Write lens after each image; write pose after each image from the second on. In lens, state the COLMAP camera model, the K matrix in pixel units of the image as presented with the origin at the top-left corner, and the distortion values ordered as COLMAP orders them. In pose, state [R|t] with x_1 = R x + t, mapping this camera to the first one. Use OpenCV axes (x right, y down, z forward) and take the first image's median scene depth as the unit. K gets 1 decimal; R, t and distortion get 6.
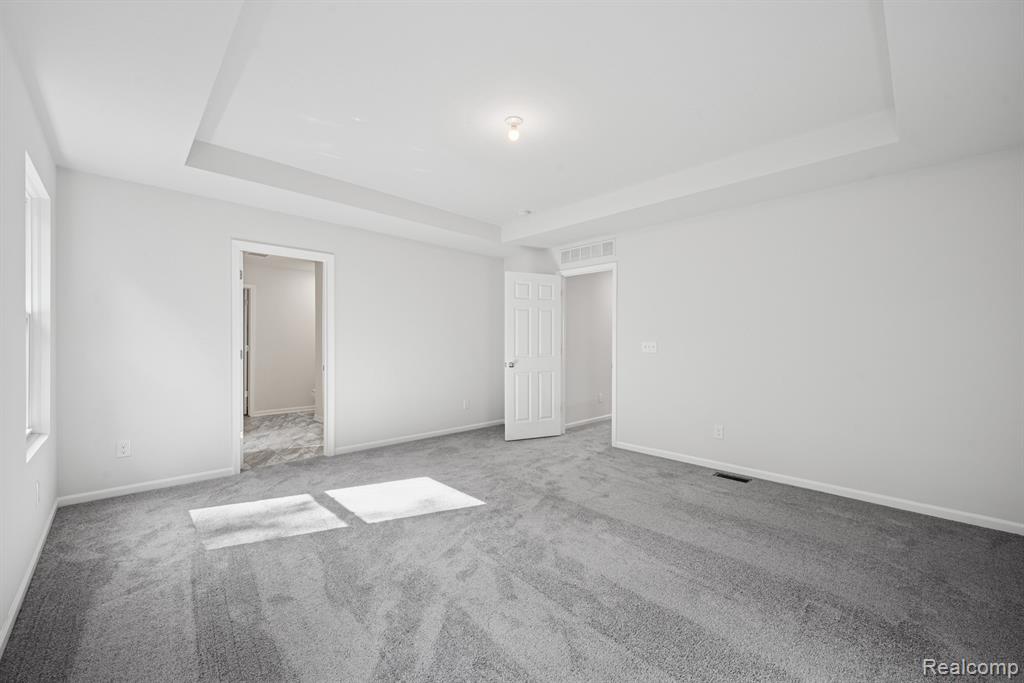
lens RADIAL K [[403.3, 0, 515.9], [0, 403.3, 339.0], [0, 0, 1]] dist [0.002854, 0.000797]
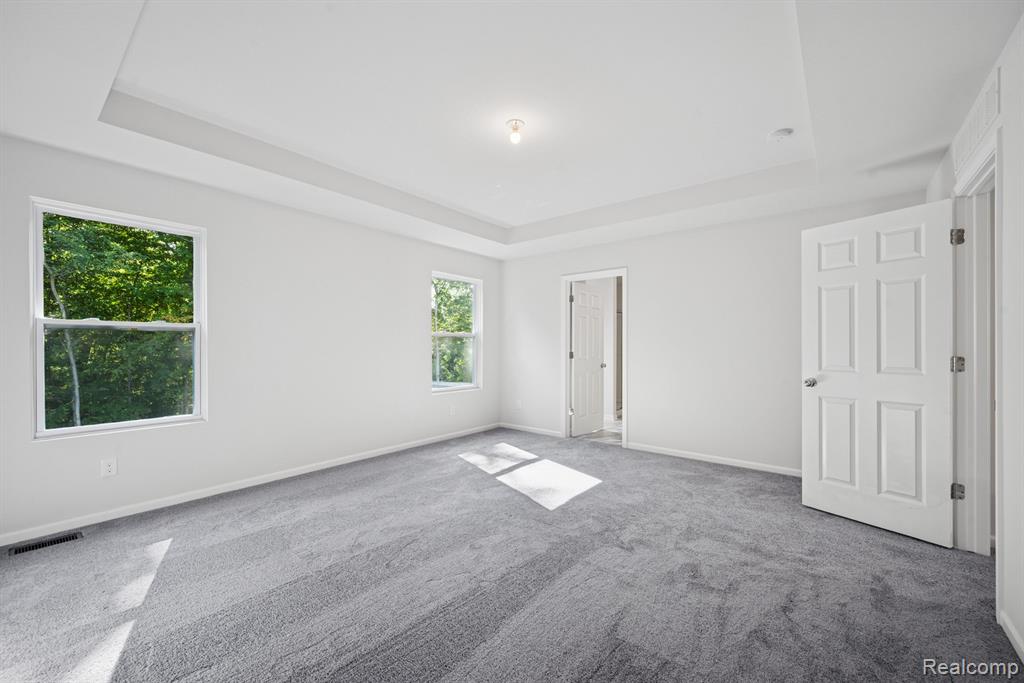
lens RADIAL K [[403.3, 0, 502.1], [0, 403.3, 348.3], [0, 0, 1]] dist [0.002854, 0.000797]
pose [[0.102798, 0.000309, -0.994702, 0.754970], [0.009240, 0.999957, 0.001265, 0.009598], [0.994659, -0.009321, 0.102790, 0.663887]]
